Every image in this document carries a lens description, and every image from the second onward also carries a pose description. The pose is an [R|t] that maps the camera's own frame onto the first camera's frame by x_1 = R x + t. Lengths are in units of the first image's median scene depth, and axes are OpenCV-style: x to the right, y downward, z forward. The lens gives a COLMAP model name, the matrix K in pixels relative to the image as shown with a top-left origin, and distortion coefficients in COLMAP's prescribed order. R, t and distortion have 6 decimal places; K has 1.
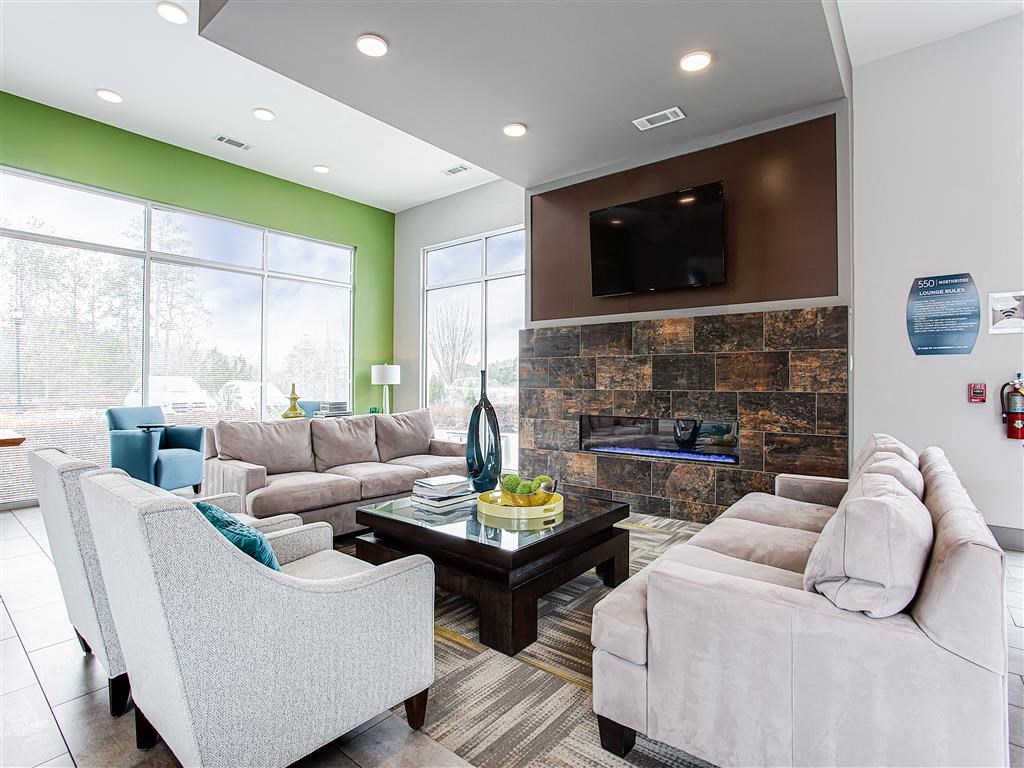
lens RADIAL K [[514.6, 0, 512.0], [0, 514.6, 384.0], [0, 0, 1]] dist [-0.070174, 0.027289]
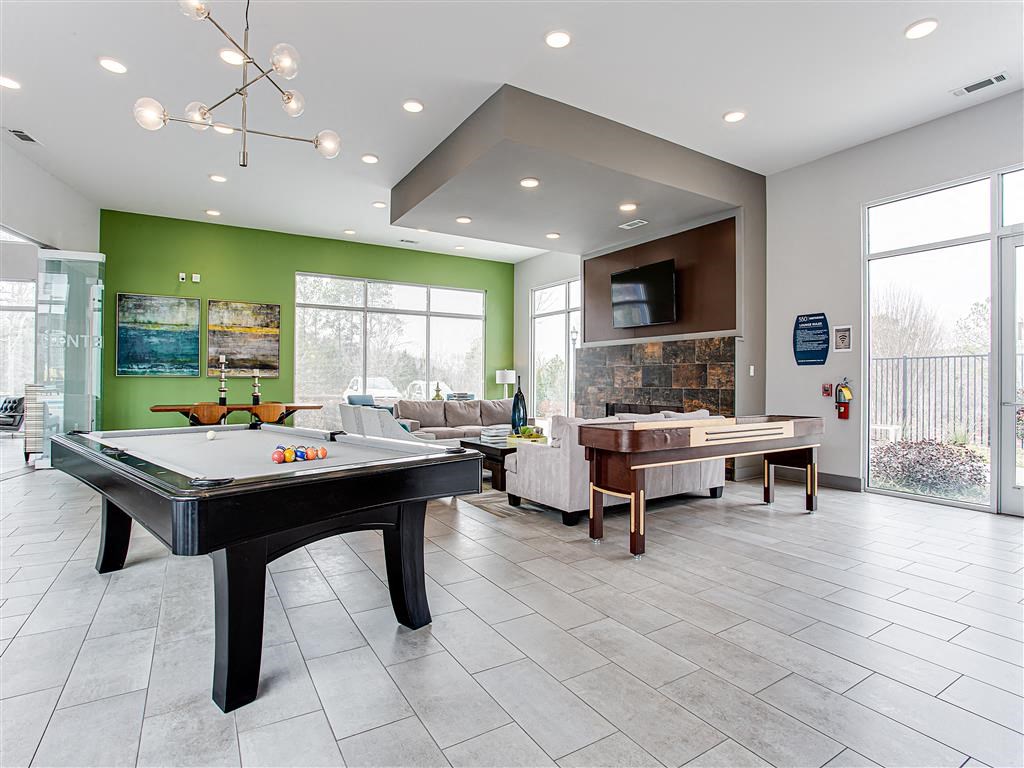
lens RADIAL K [[514.6, 0, 512.0], [0, 514.6, 384.0], [0, 0, 1]] dist [-0.070174, 0.027289]
pose [[0.946813, 0.005422, -0.321738, 0.407705], [-0.005607, 0.999984, 0.000350, 0.003370], [0.321735, 0.001472, 0.946829, -0.649744]]
